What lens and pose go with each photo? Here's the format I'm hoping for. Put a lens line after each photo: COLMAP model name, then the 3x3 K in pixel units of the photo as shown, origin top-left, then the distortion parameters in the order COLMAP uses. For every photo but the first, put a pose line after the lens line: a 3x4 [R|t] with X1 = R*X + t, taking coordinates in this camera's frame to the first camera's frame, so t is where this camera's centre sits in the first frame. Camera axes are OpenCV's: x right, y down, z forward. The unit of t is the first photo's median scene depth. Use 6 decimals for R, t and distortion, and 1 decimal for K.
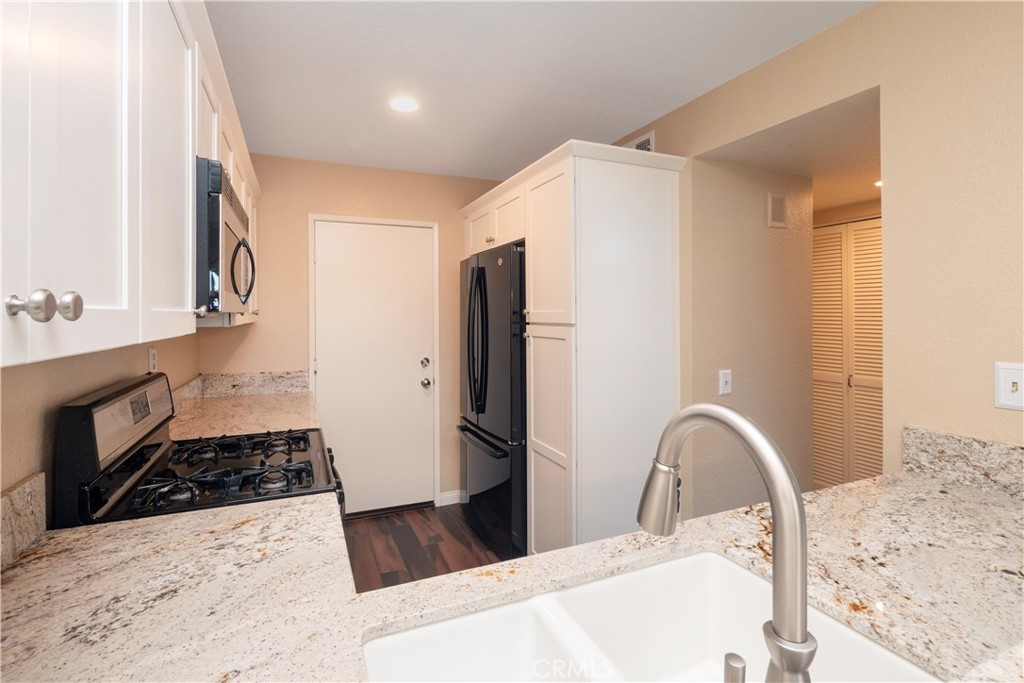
lens RADIAL K [[471.9, 0, 485.4], [0, 471.9, 306.1], [0, 0, 1]] dist [-0.005317, 0.001818]
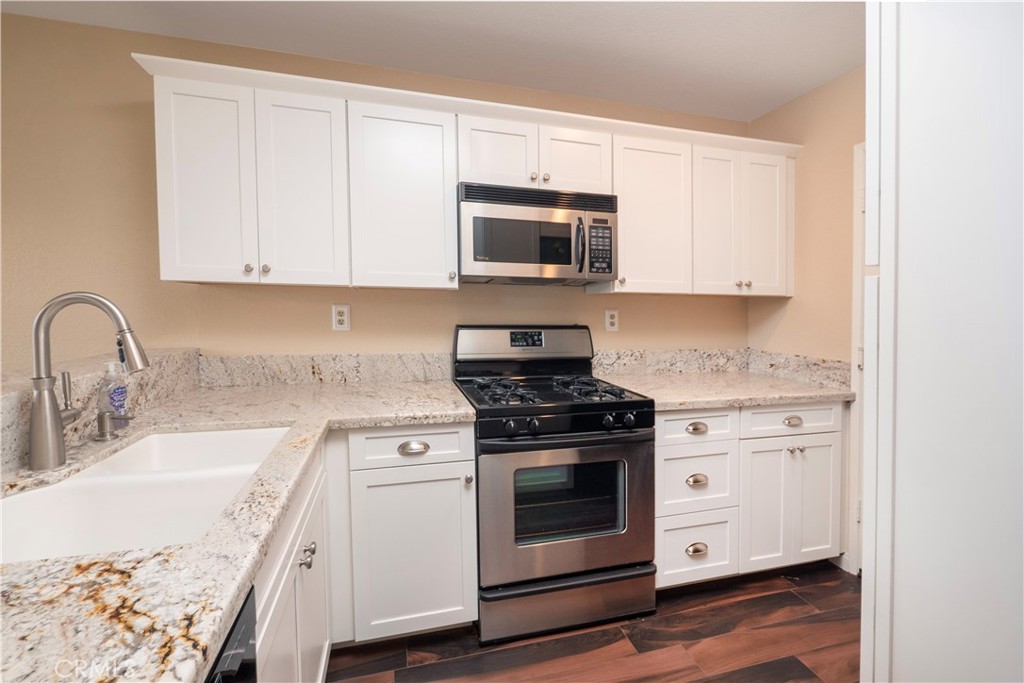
lens RADIAL K [[421.2, 0, 479.4], [0, 421.2, 309.4], [0, 0, 1]] dist [-0.004942, -0.000586]
pose [[-0.160156, 0.017951, -0.986929, 0.937701], [-0.003576, 0.999818, 0.018766, 0.111226], [0.987085, 0.006534, -0.160062, 1.377267]]
